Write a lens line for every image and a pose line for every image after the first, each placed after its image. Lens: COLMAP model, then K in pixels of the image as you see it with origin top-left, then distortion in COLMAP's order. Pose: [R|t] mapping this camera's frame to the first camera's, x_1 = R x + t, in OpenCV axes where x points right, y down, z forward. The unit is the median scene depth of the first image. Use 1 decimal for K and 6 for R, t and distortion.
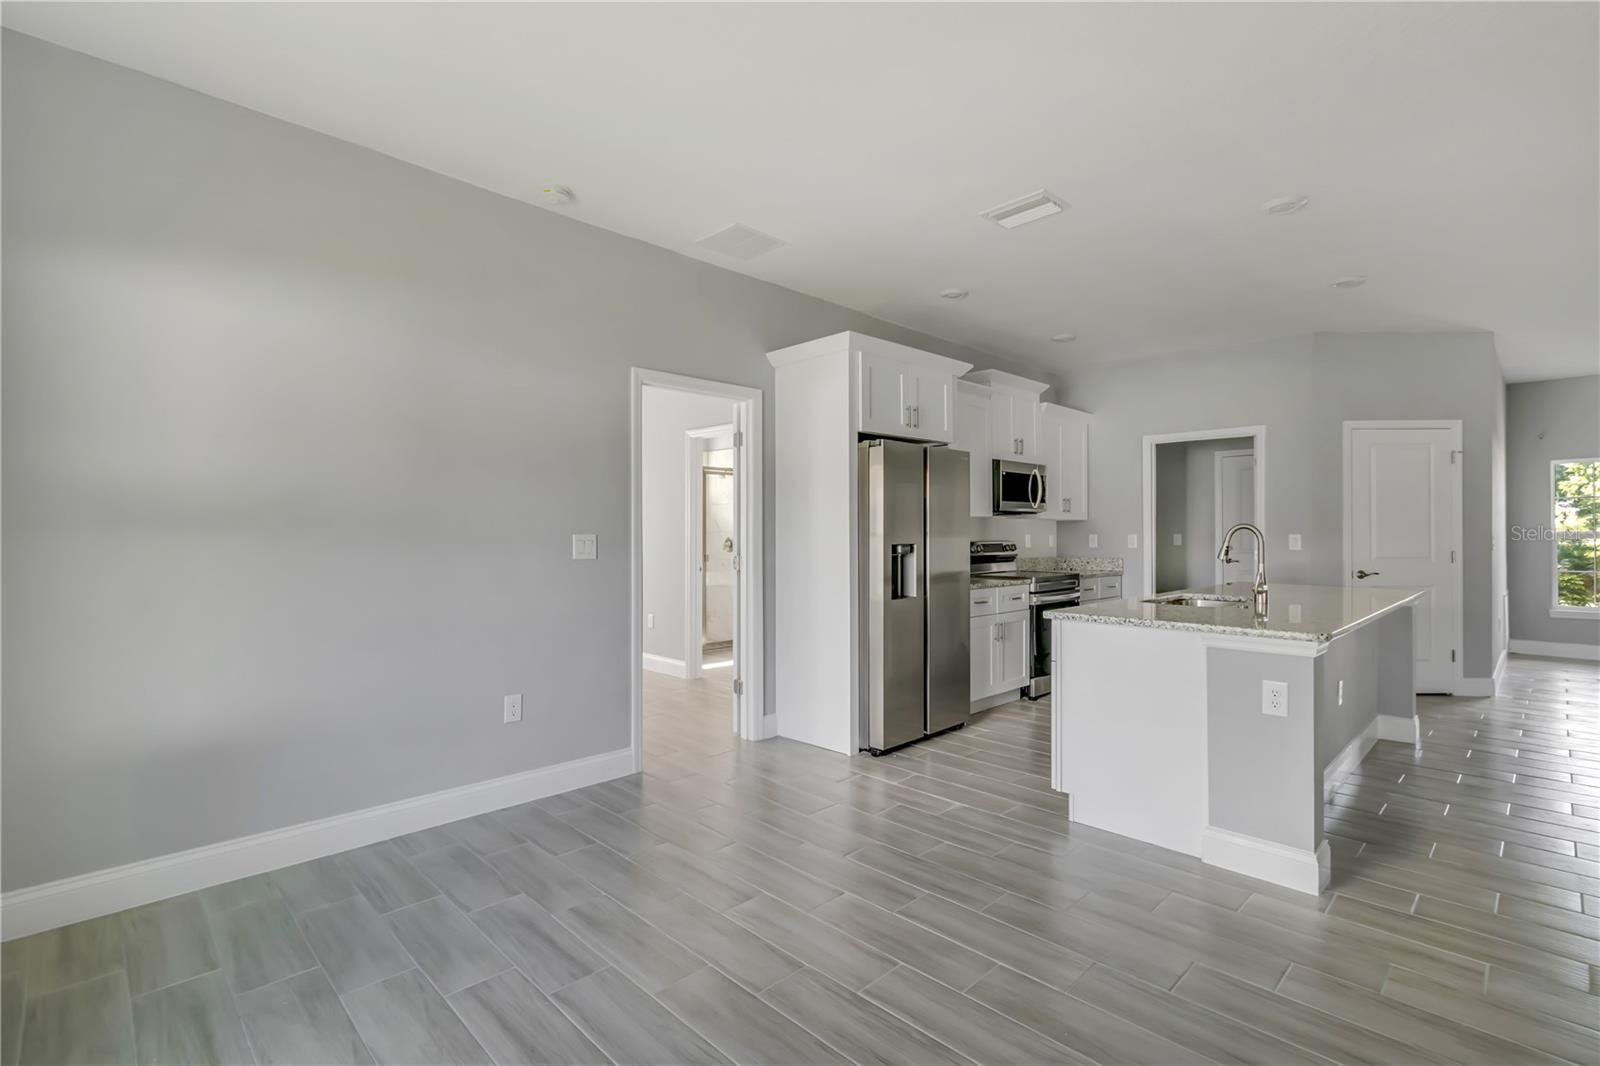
lens RADIAL K [[747.3, 0, 795.1], [0, 747.3, 529.1], [0, 0, 1]] dist [0.000582, 0.000284]
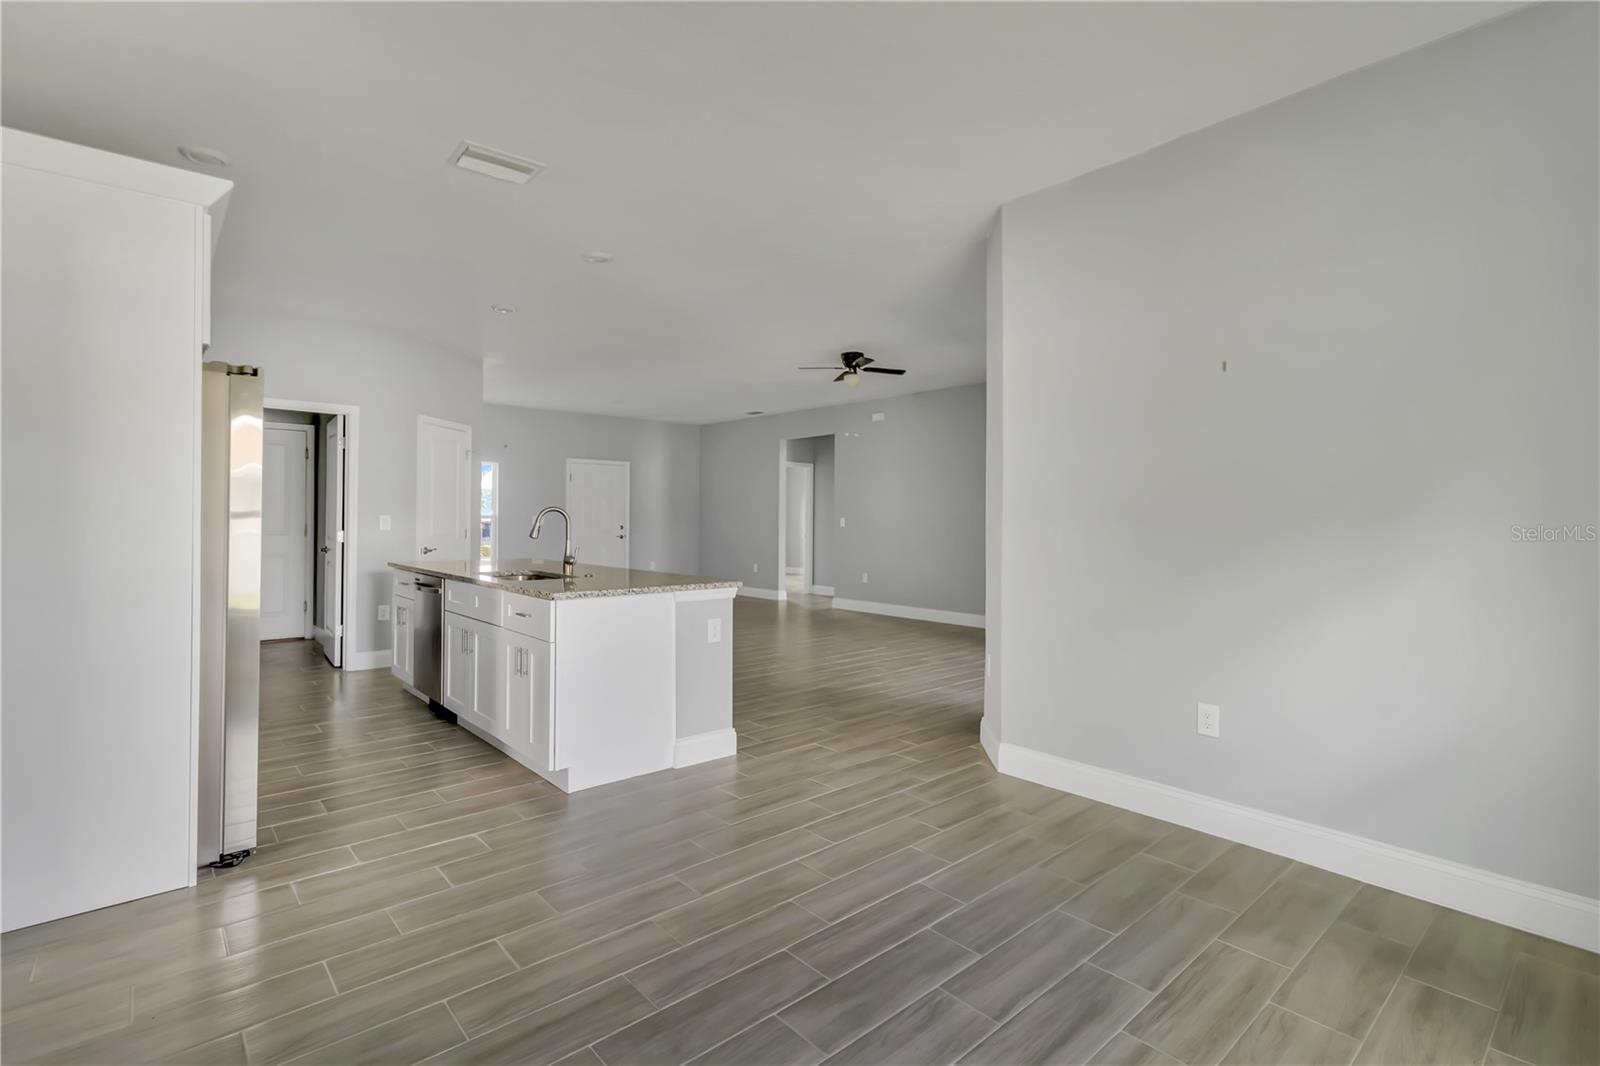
lens RADIAL K [[747.3, 0, 828.0], [0, 747.3, 511.6], [0, 0, 1]] dist [0.000582, 0.000284]
pose [[0.029129, 0.008218, 0.999542, -0.399719], [-0.009273, 0.999925, -0.007951, 0.003770], [-0.999533, -0.009037, 0.029203, 0.375650]]
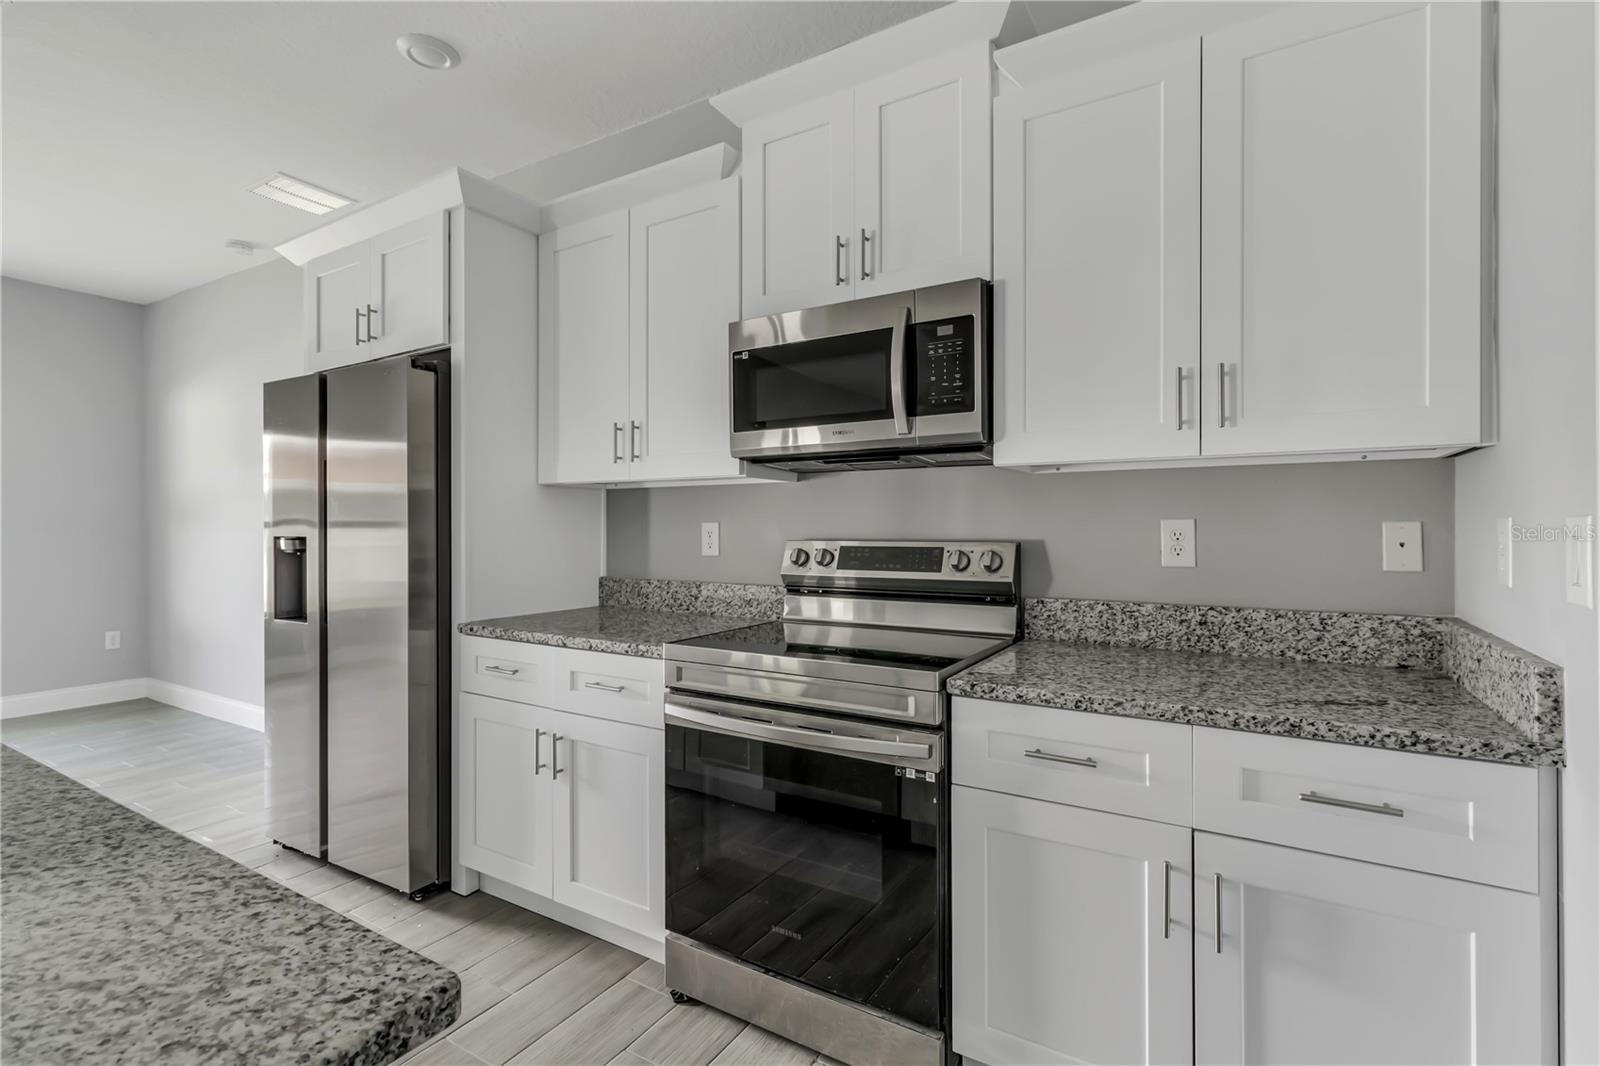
lens RADIAL K [[747.3, 0, 805.9], [0, 747.3, 523.8], [0, 0, 1]] dist [0.000582, 0.000284]
pose [[0.237418, -0.000082, -0.971407, 0.674730], [0.007878, 0.999967, 0.001841, 0.008491], [0.971376, -0.008089, 0.237411, 0.978541]]
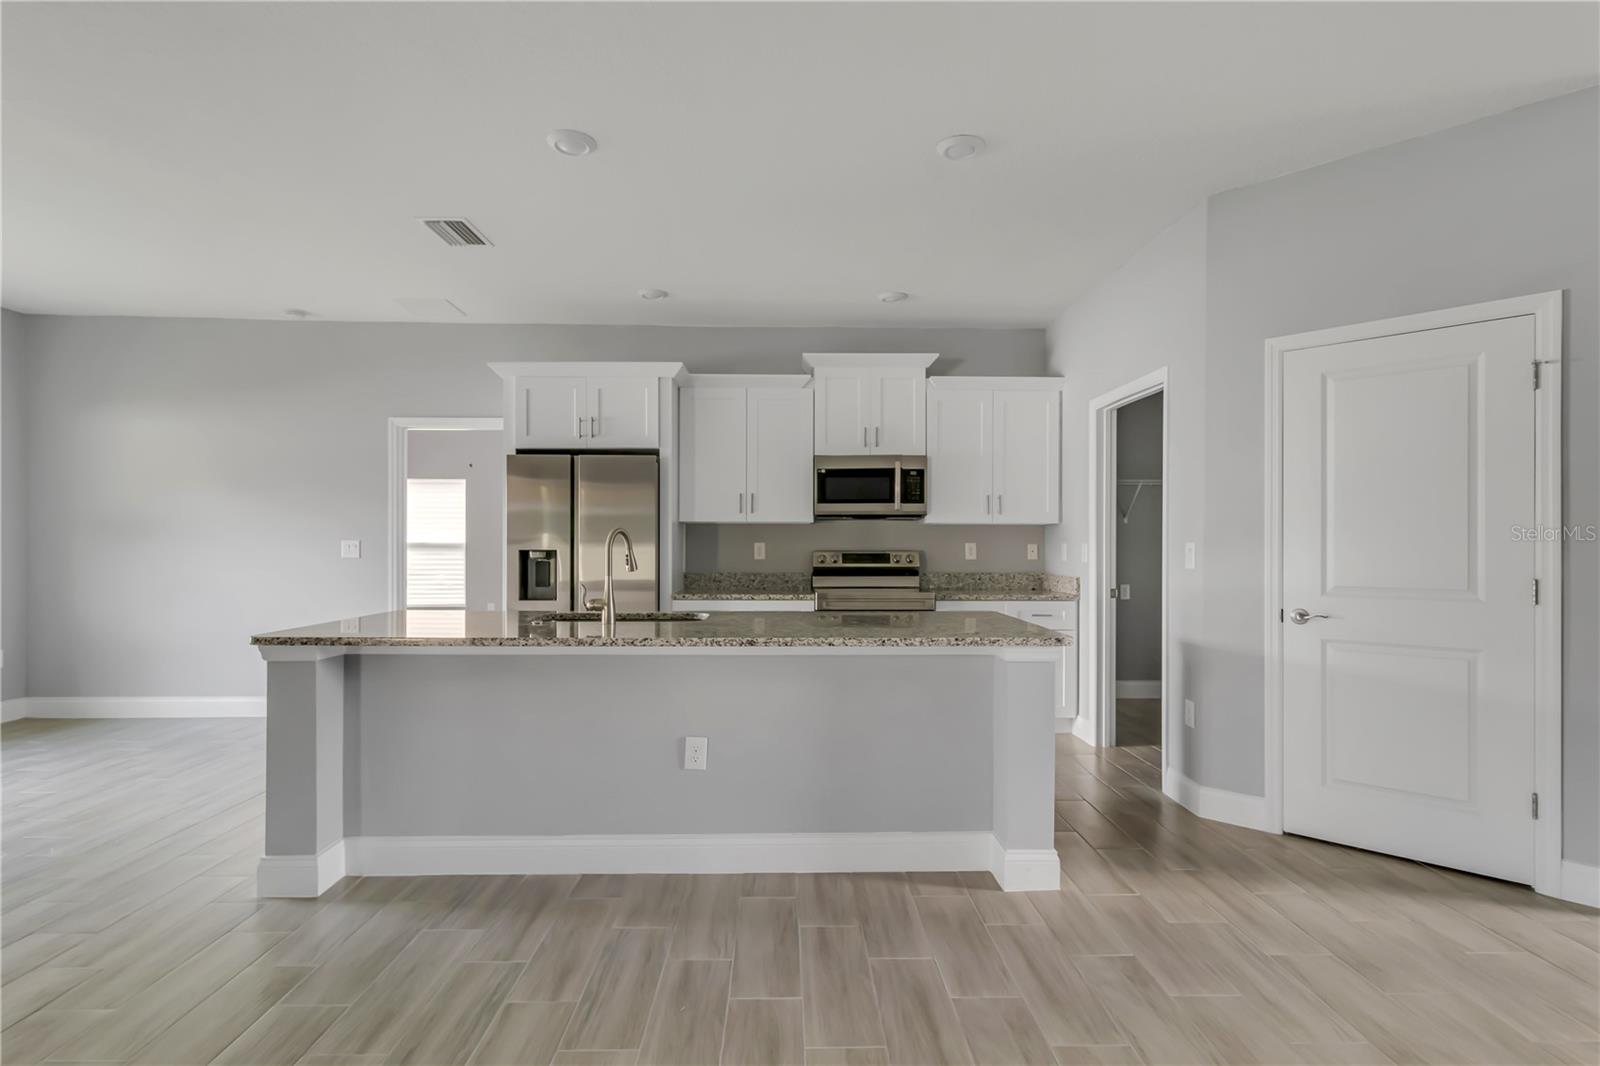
lens RADIAL K [[747.3, 0, 800.8], [0, 747.3, 548.0], [0, 0, 1]] dist [0.000582, 0.000284]
pose [[0.728236, 0.005534, -0.685304, 0.889669], [-0.000514, 0.999972, 0.007529, 0.007389], [0.685326, -0.005131, 0.728218, 0.363792]]
